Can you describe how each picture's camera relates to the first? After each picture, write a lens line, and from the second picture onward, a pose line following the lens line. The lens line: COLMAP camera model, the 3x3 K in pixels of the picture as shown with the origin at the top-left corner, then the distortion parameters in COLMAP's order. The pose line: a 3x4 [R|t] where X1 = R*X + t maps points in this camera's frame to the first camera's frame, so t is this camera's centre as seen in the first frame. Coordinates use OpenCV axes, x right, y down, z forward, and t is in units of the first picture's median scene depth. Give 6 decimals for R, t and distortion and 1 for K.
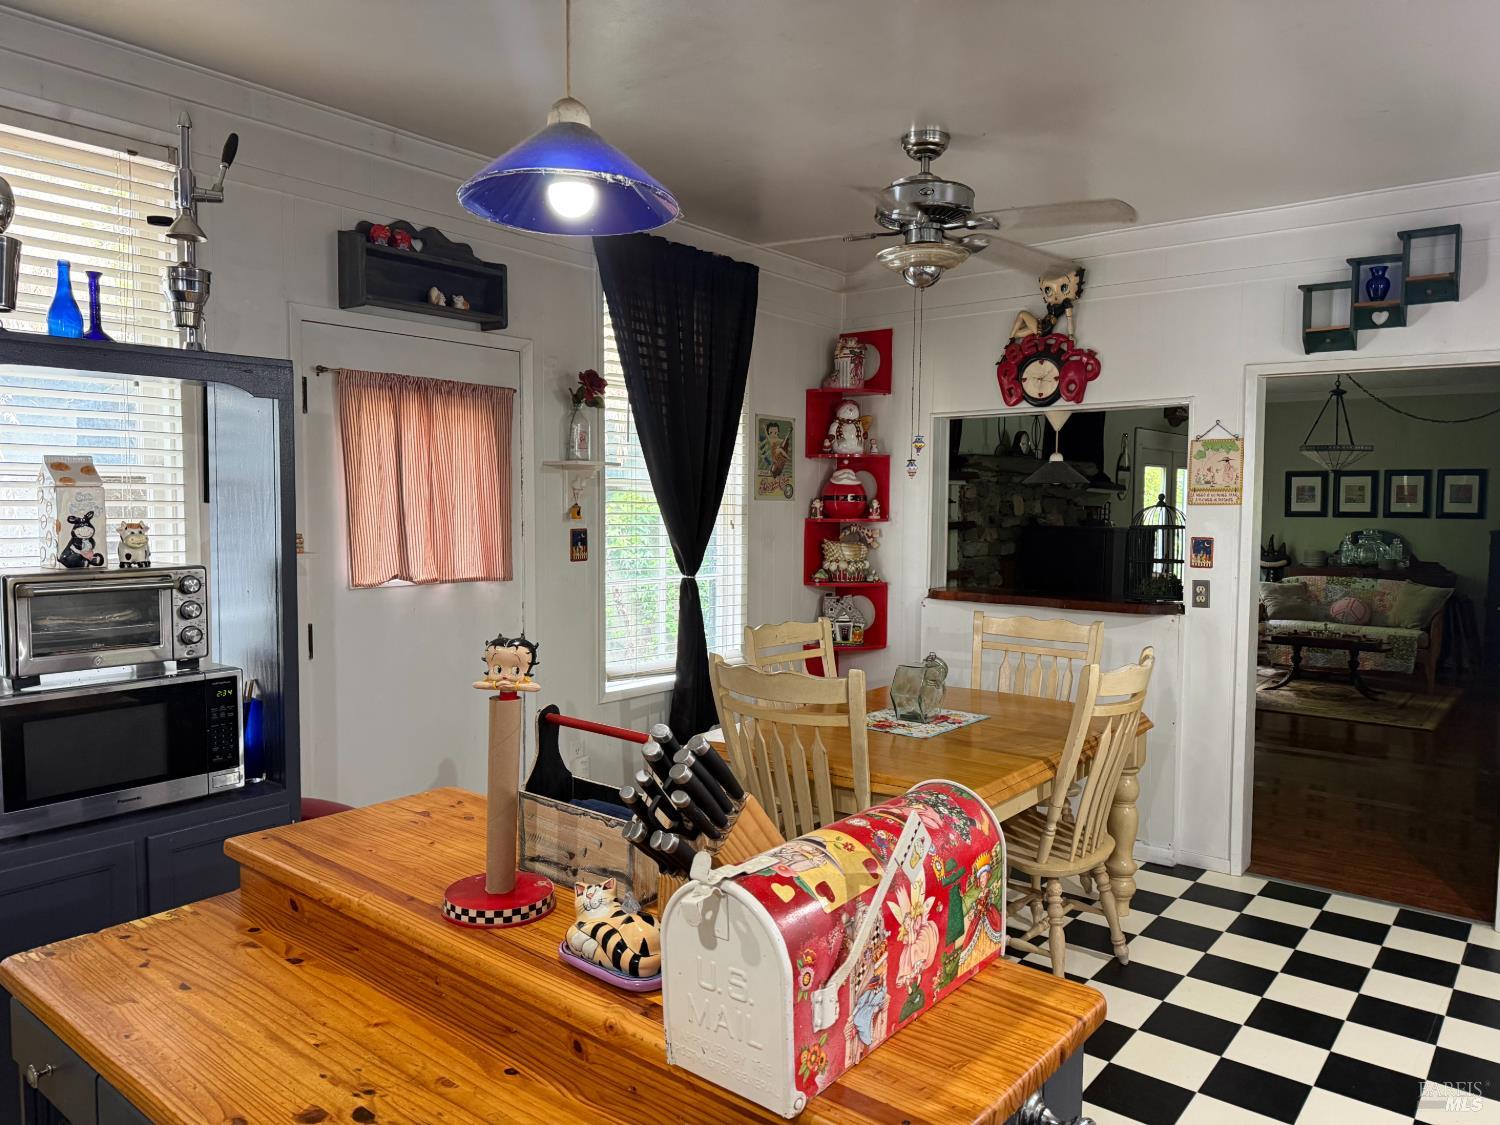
lens RADIAL K [[1049.2, 0, 779.1], [0, 1049.2, 566.7], [0, 0, 1]] dist [0.031205, -0.027822]
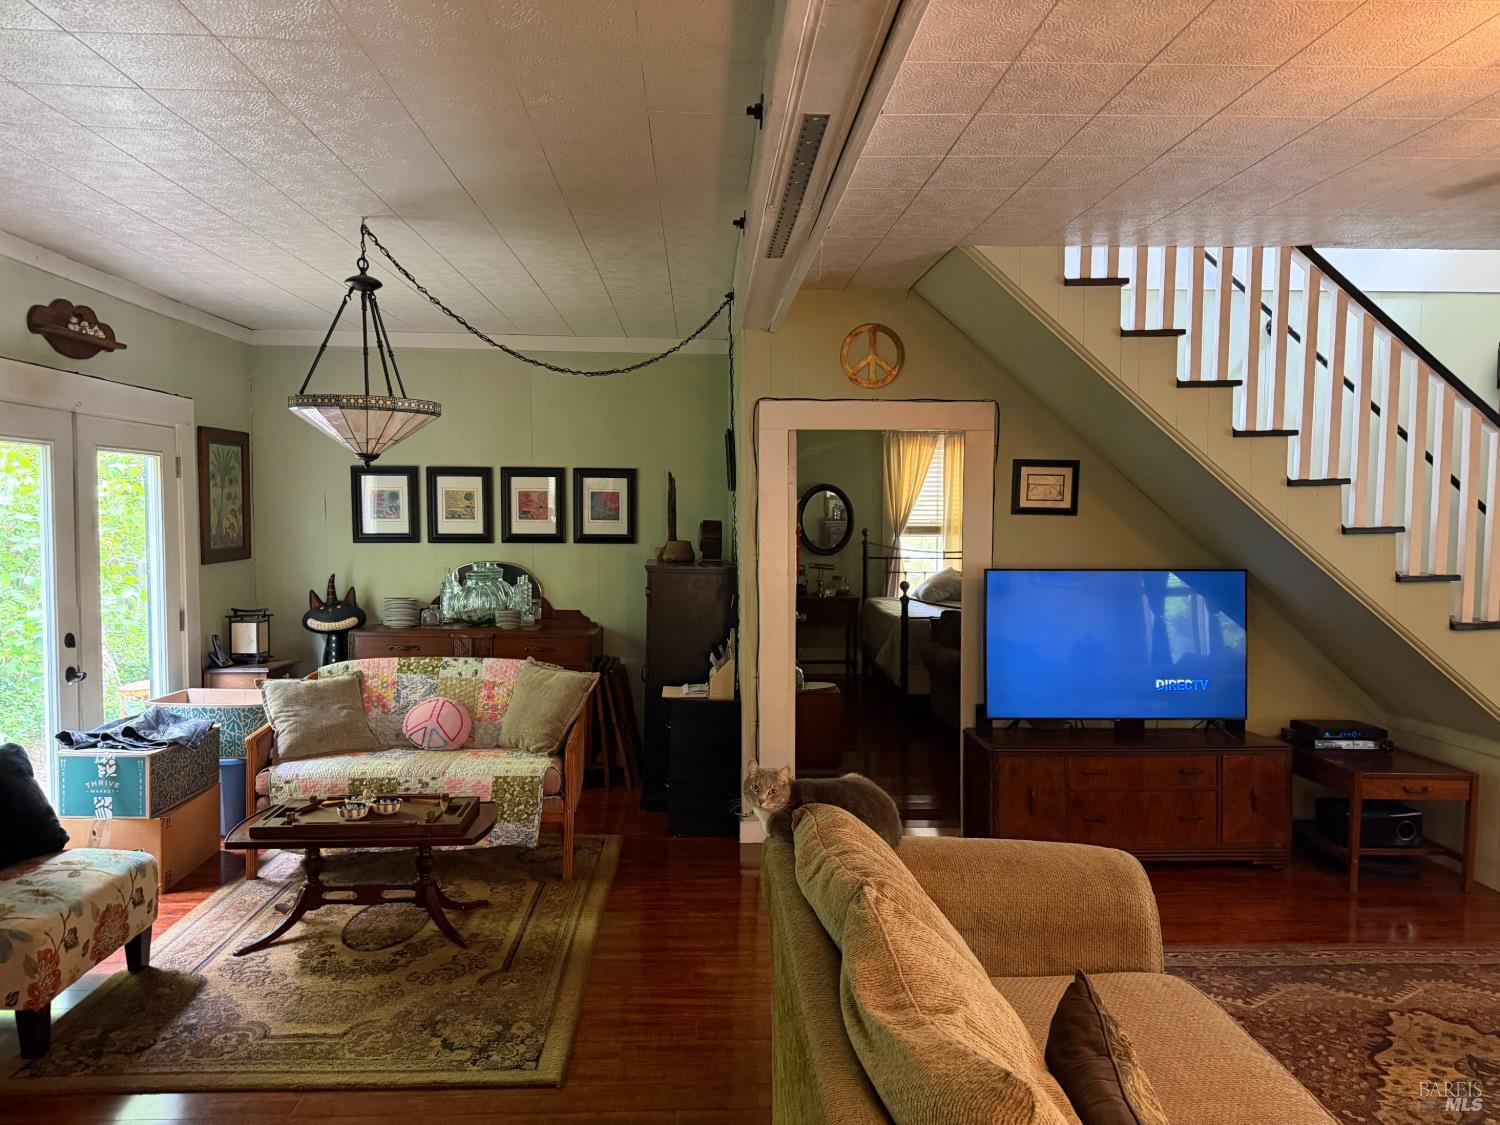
lens RADIAL K [[1049.2, 0, 755.6], [0, 1049.2, 565.5], [0, 0, 1]] dist [0.031205, -0.027822]
pose [[0.760954, -0.034732, 0.647875, 0.292402], [0.040399, 0.999165, 0.006115, -0.031876], [-0.647547, 0.021521, 0.761722, 0.444129]]
